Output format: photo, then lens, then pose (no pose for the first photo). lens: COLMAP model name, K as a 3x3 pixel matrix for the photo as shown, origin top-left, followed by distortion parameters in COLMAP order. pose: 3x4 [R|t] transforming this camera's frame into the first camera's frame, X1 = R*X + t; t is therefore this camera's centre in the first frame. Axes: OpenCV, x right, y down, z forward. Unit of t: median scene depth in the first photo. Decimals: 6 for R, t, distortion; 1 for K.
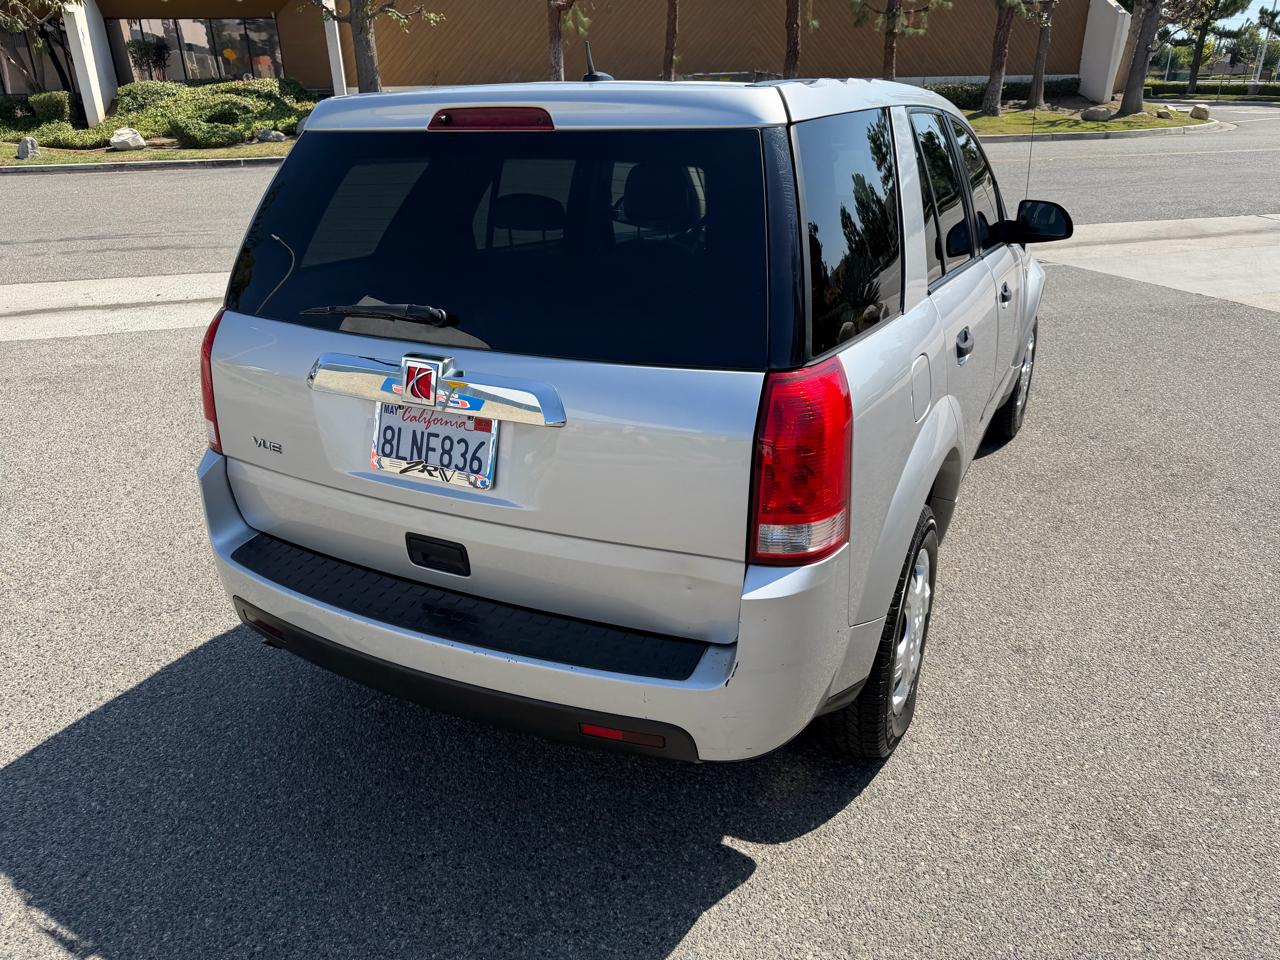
lens RADIAL K [[907.4, 0, 640.0], [0, 907.4, 480.0], [0, 0, 1]] dist [0.042470, -0.054369]
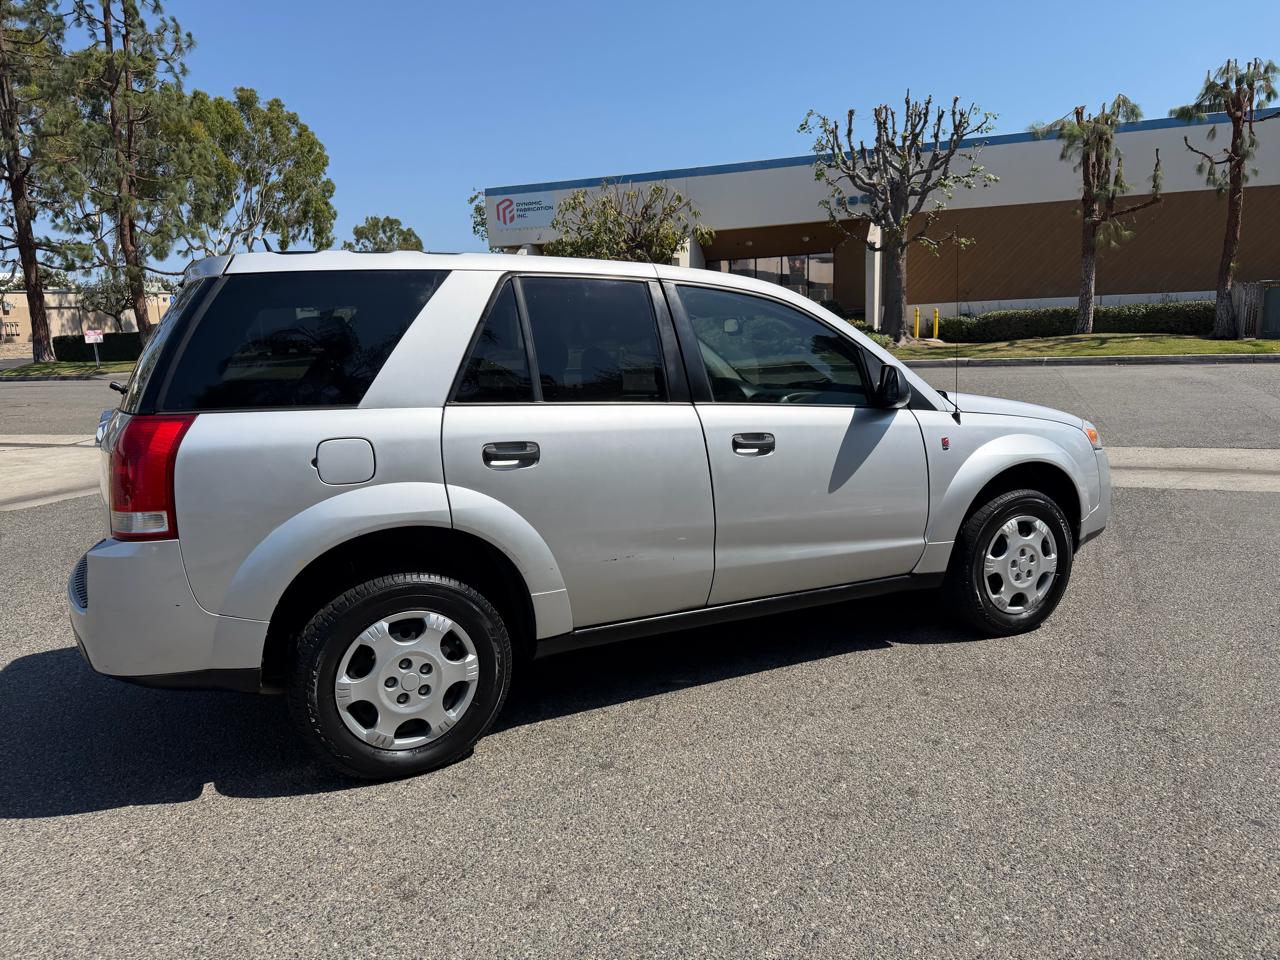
lens RADIAL K [[900.3, 0, 640.0], [0, 900.3, 480.0], [0, 0, 1]] dist [0.050869, -0.059034]
pose [[0.804043, 0.088452, -0.587955, 1.305088], [-0.215355, 0.965052, -0.149321, 0.027196], [0.554200, 0.246679, 0.794992, 0.179266]]
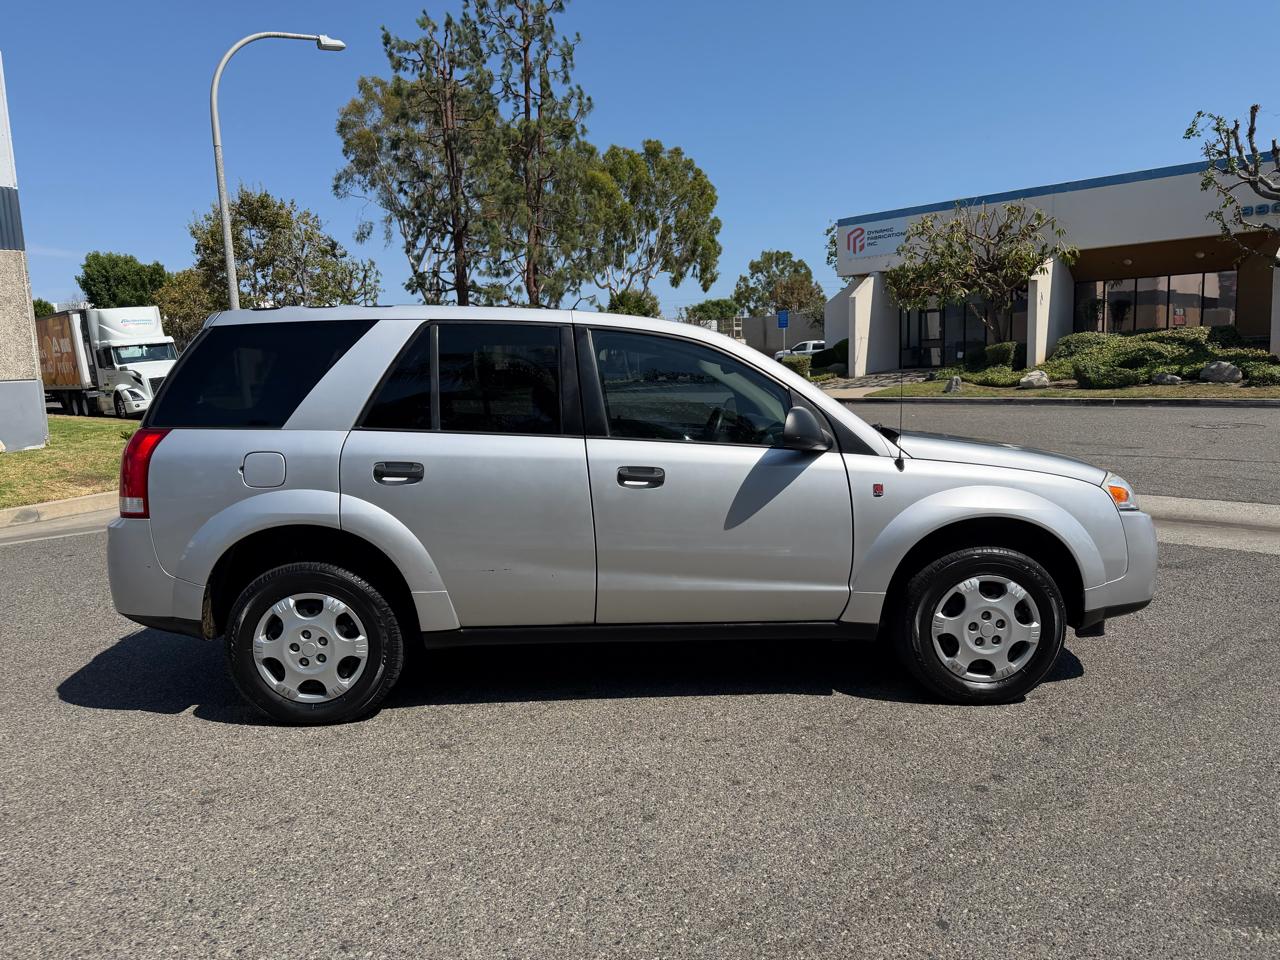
lens RADIAL K [[892.3, 0, 642.4], [0, 892.3, 491.6], [0, 0, 1]] dist [0.094107, -0.146053]
pose [[0.491855, 0.123265, -0.861908, 1.939474], [-0.326413, 0.943835, -0.051289, -0.189397], [0.807176, 0.306564, 0.504465, 0.667041]]
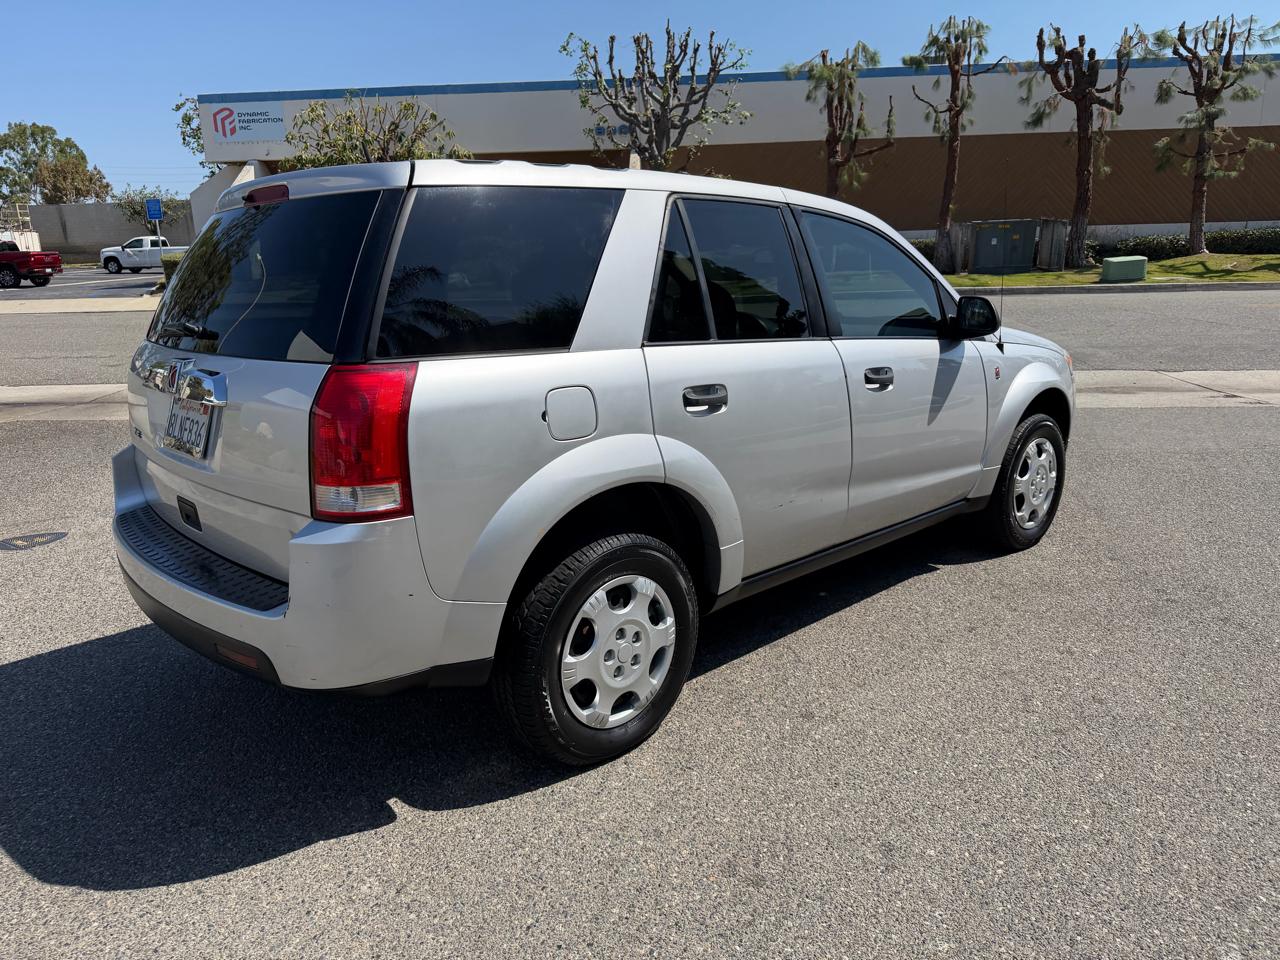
lens RADIAL K [[907.4, 0, 640.0], [0, 907.4, 480.0], [0, 0, 1]] dist [0.042470, -0.054369]
pose [[0.943681, 0.074873, -0.322272, 0.700641], [-0.122716, 0.983788, -0.130777, 0.111074], [0.307256, 0.162960, 0.937570, -0.031219]]
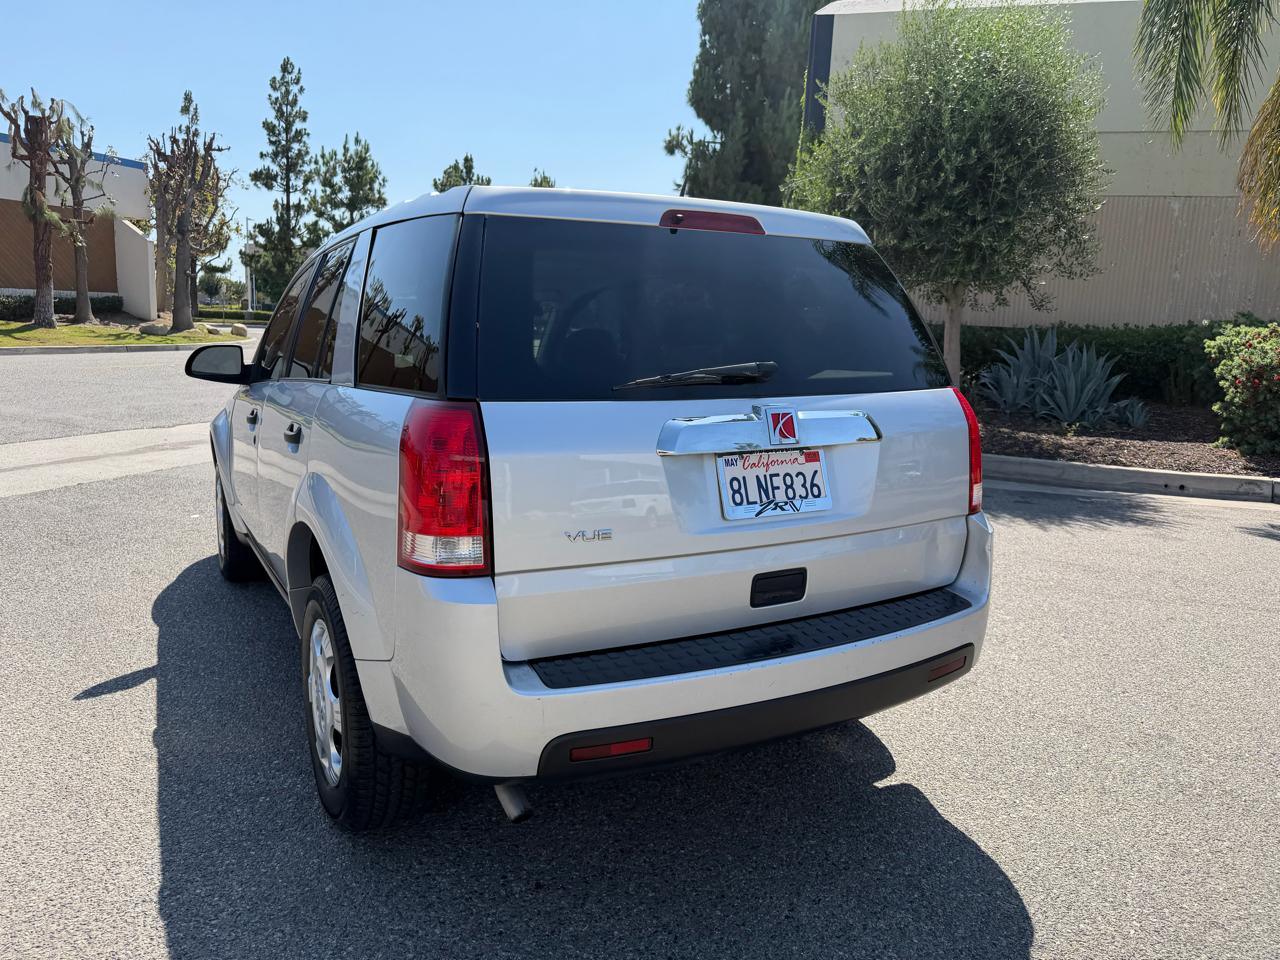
lens RADIAL K [[911.7, 0, 649.1], [0, 911.7, 472.4], [0, 0, 1]] dist [0.048043, -0.065328]
pose [[0.542216, -0.103657, 0.833821, -1.049723], [0.296425, 0.952155, -0.074391, -0.012395], [-0.786215, 0.287501, 0.547000, 0.421941]]
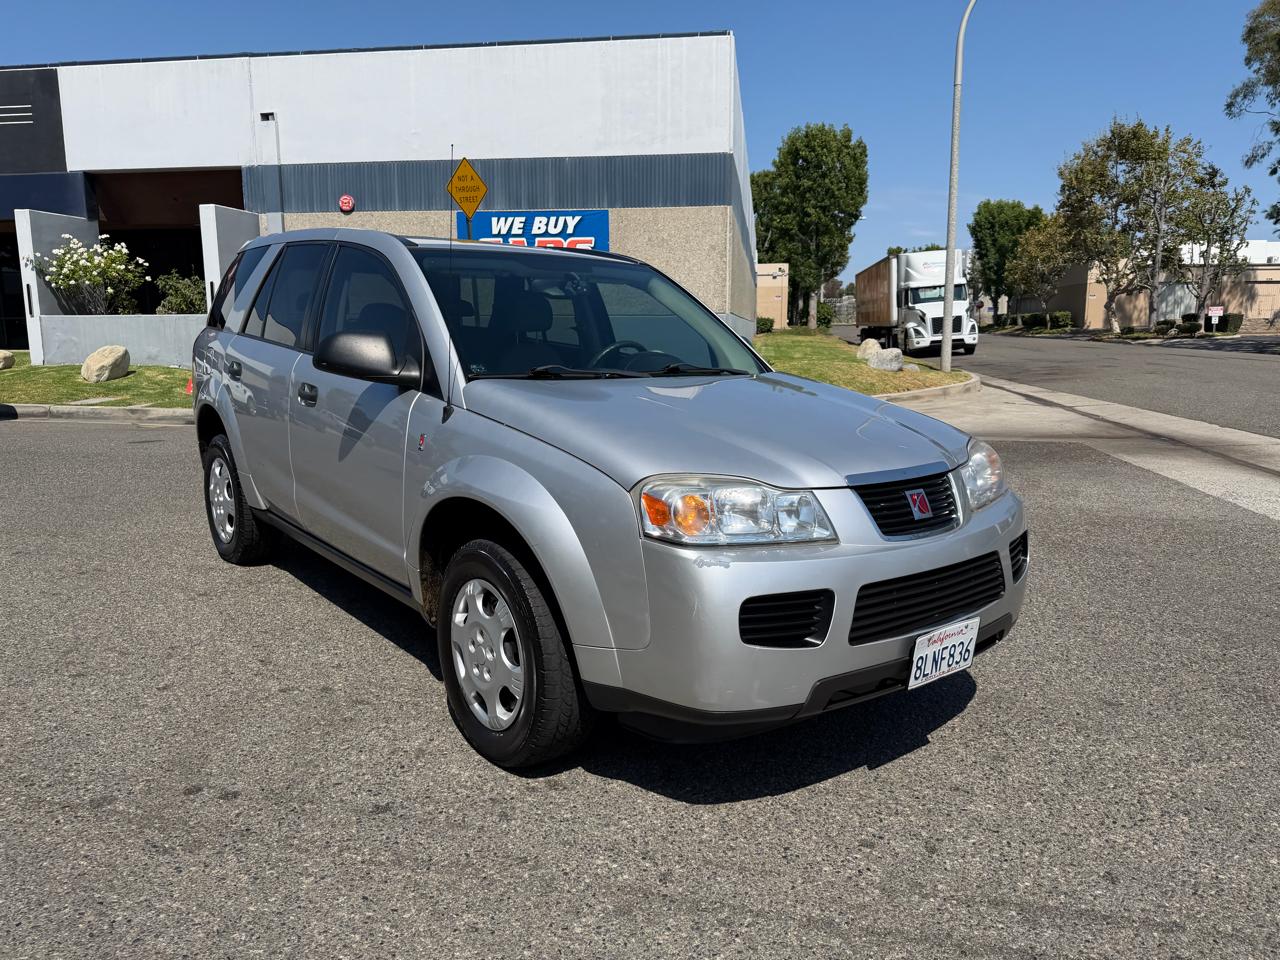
lens RADIAL K [[895.3, 0, 644.2], [0, 895.3, 483.8], [0, 0, 1]] dist [0.057307, -0.082607]
pose [[-0.397899, 0.177761, -0.900043, 1.802171], [-0.362195, 0.870921, 0.332132, -0.899235], [0.842907, 0.458145, -0.282154, 2.470242]]
